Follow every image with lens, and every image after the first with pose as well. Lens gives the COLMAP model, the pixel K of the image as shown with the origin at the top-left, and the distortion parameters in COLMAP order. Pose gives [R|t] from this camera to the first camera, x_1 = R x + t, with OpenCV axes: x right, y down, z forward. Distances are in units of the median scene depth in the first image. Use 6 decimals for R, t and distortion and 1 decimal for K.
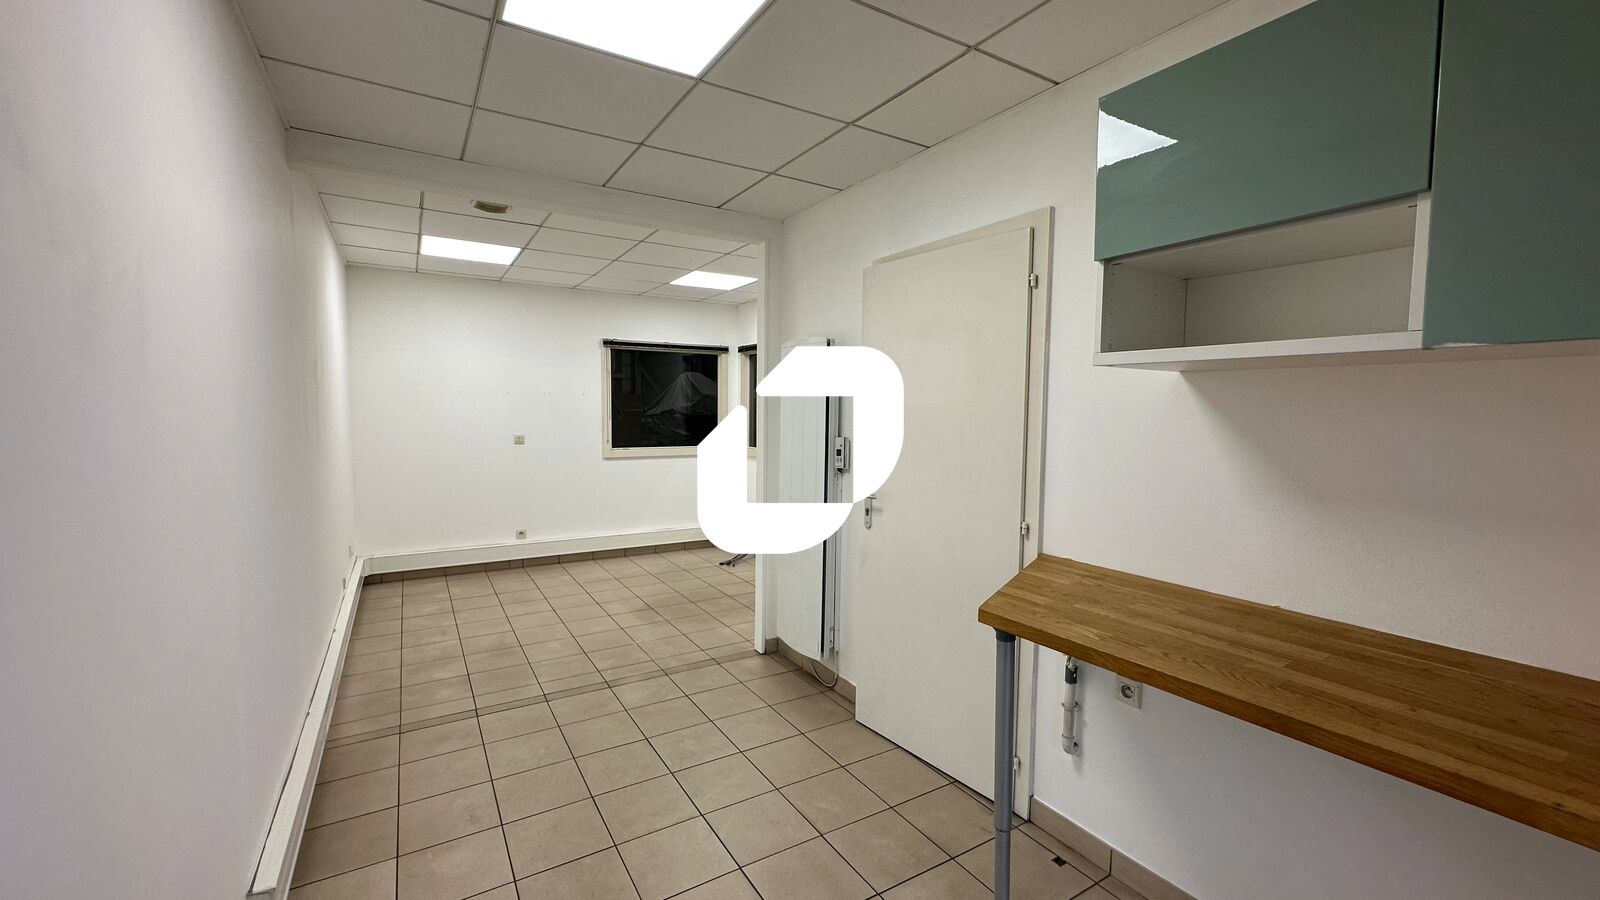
lens RADIAL K [[640.7, 0, 801.2], [0, 640.7, 447.6], [0, 0, 1]] dist [-0.008515, -0.000169]
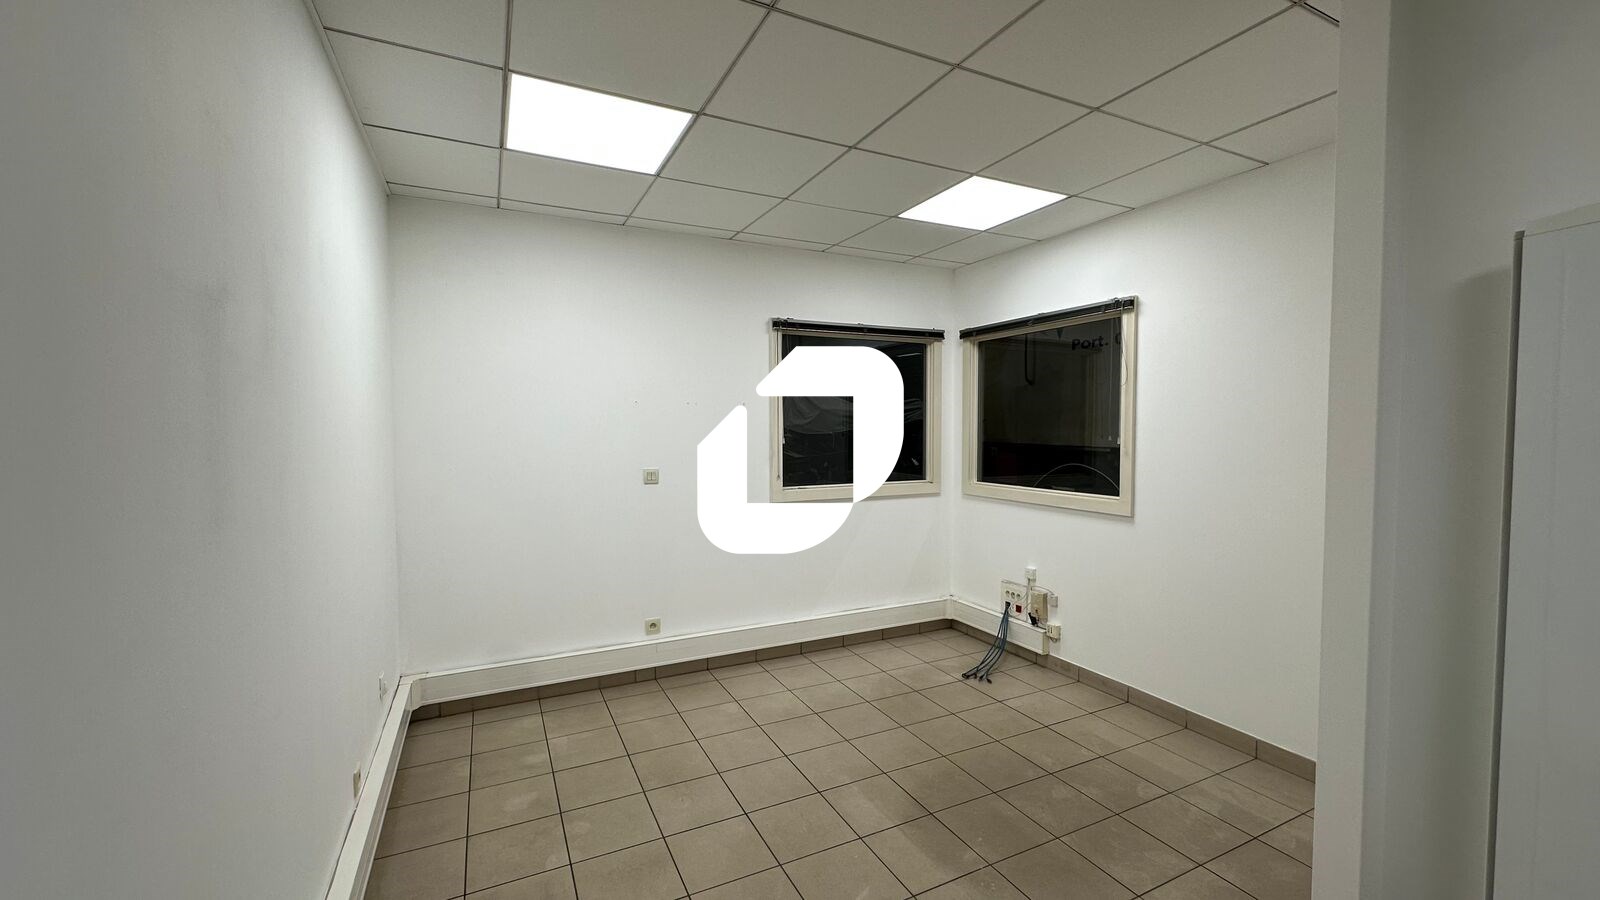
lens RADIAL K [[640.7, 0, 798.5], [0, 640.7, 448.0], [0, 0, 1]] dist [-0.008515, -0.000169]
pose [[0.996023, -0.006063, -0.088886, -0.241069], [0.004100, 0.999744, -0.022250, -0.026275], [0.088998, 0.021797, 0.995793, 0.387395]]
